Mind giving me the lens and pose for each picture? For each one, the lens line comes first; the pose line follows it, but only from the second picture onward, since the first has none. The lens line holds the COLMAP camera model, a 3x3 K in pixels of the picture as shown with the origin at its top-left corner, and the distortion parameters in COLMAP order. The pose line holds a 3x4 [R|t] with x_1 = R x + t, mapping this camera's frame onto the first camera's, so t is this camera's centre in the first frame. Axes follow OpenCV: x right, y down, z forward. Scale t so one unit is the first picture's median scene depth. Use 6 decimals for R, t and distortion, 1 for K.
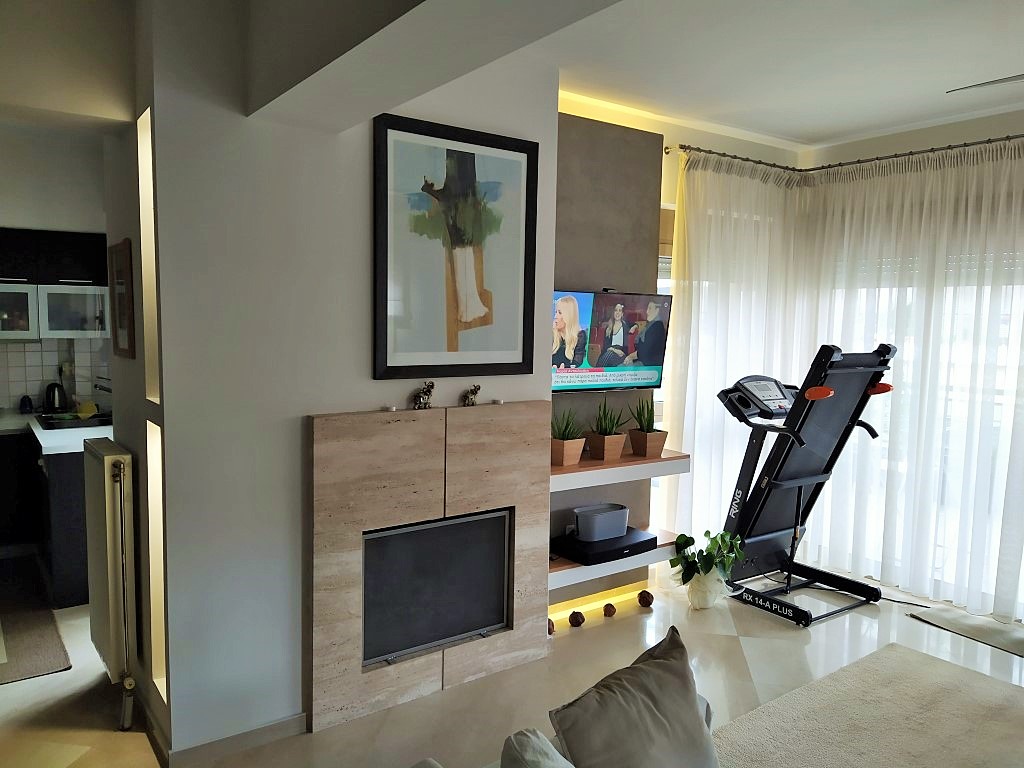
lens RADIAL K [[753.3, 0, 510.5], [0, 753.3, 389.9], [0, 0, 1]] dist [0.031991, -0.027672]
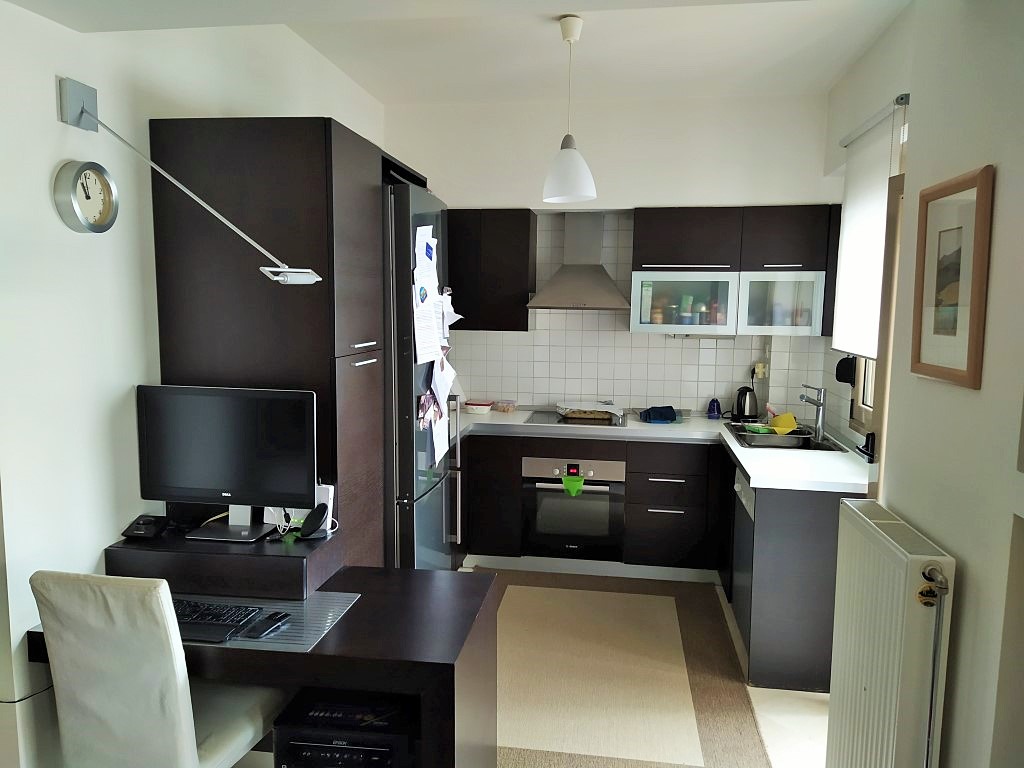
lens RADIAL K [[753.3, 0, 516.4], [0, 753.3, 383.8], [0, 0, 1]] dist [0.031991, -0.027672]
pose [[0.715059, 0.065698, -0.695970, -0.196540], [-0.061328, 0.997631, 0.031164, -0.023267], [0.696368, 0.020398, 0.717395, 0.212302]]
